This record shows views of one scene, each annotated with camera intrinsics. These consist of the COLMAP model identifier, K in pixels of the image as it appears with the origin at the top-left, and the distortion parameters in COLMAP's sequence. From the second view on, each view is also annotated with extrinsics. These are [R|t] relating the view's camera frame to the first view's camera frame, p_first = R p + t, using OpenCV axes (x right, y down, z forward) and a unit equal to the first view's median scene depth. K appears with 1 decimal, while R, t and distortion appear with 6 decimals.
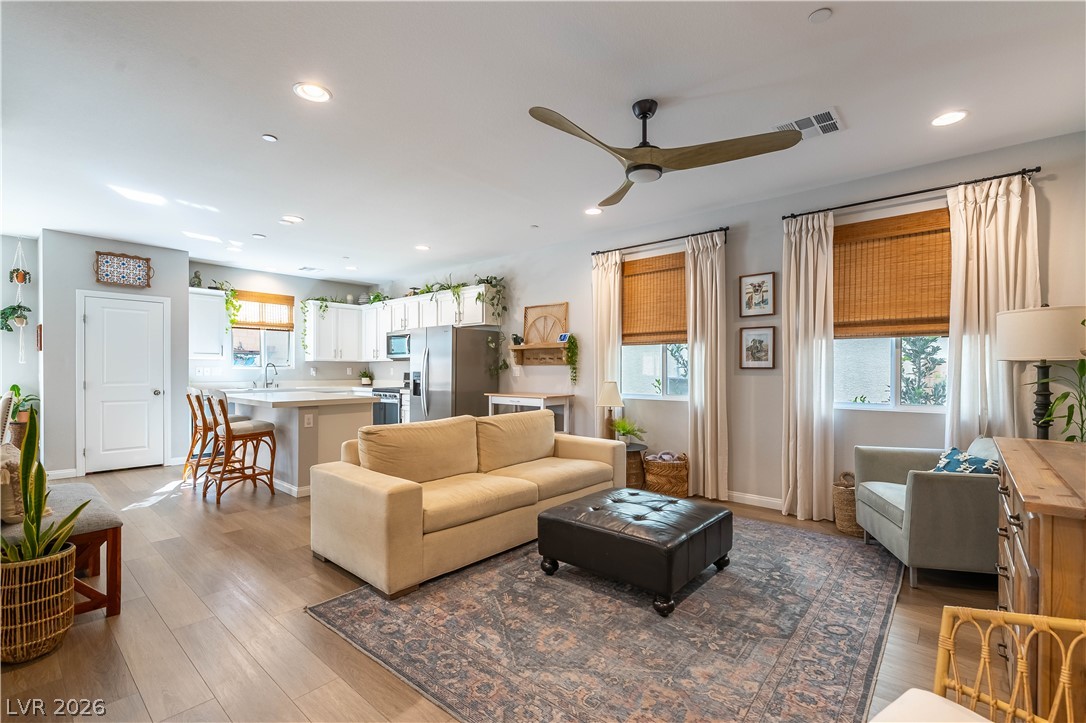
lens RADIAL K [[479.1, 0, 553.8], [0, 479.1, 372.6], [0, 0, 1]] dist [0.000043, -0.000550]
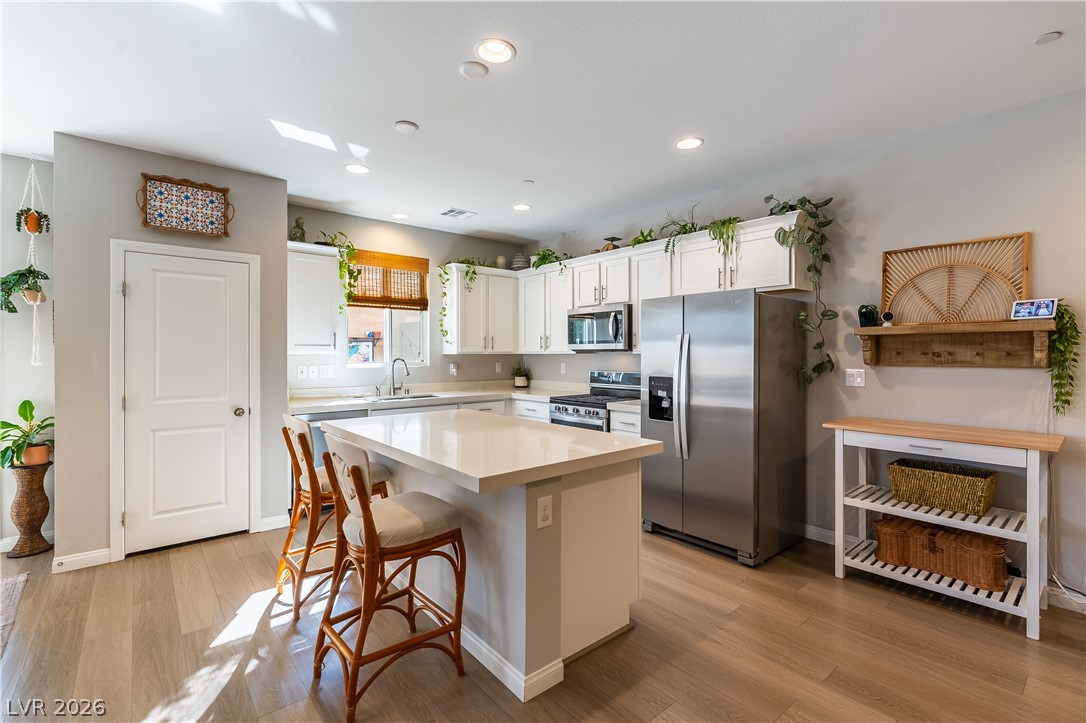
lens RADIAL K [[489.5, 0, 558.6], [0, 489.5, 353.6], [0, 0, 1]] dist [-0.000747, -0.000036]
pose [[0.989134, -0.002765, -0.146990, -0.359799], [0.002172, 0.999989, -0.004198, -0.029892], [0.147000, 0.003833, 0.989129, 0.475752]]
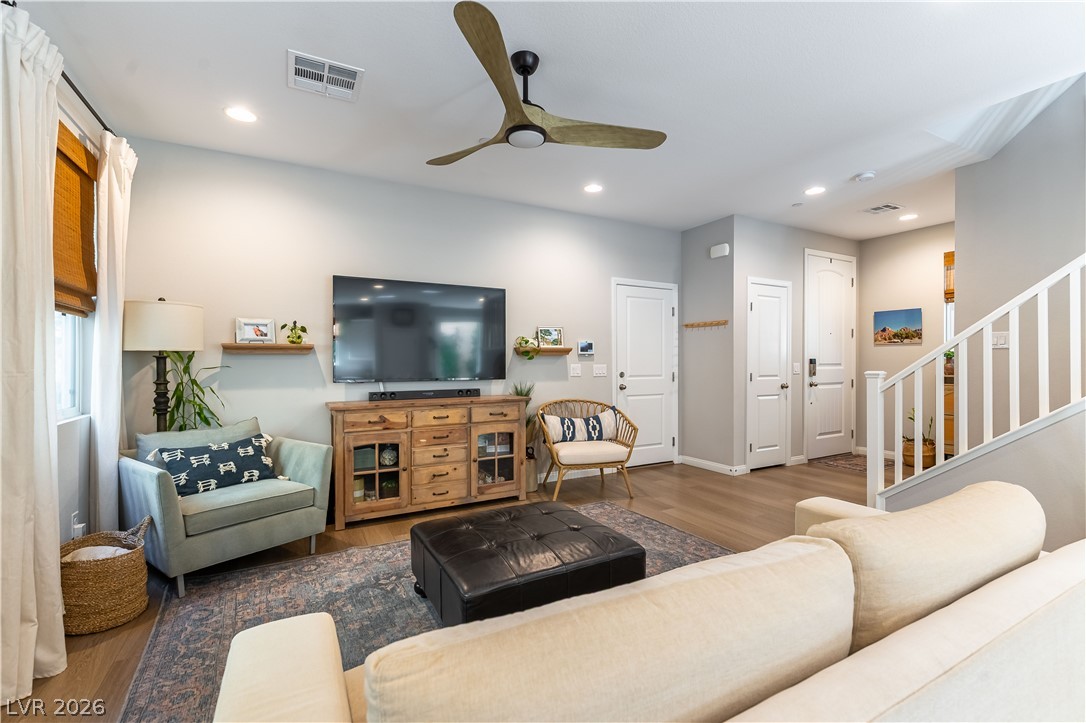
lens RADIAL K [[476.9, 0, 555.2], [0, 476.9, 360.5], [0, 0, 1]] dist [-0.000373, -0.000200]
pose [[-0.939212, 0.000161, 0.343338, -0.080865], [0.002473, 0.999977, 0.006295, -0.004724], [-0.343329, 0.006761, -0.939191, 0.896732]]
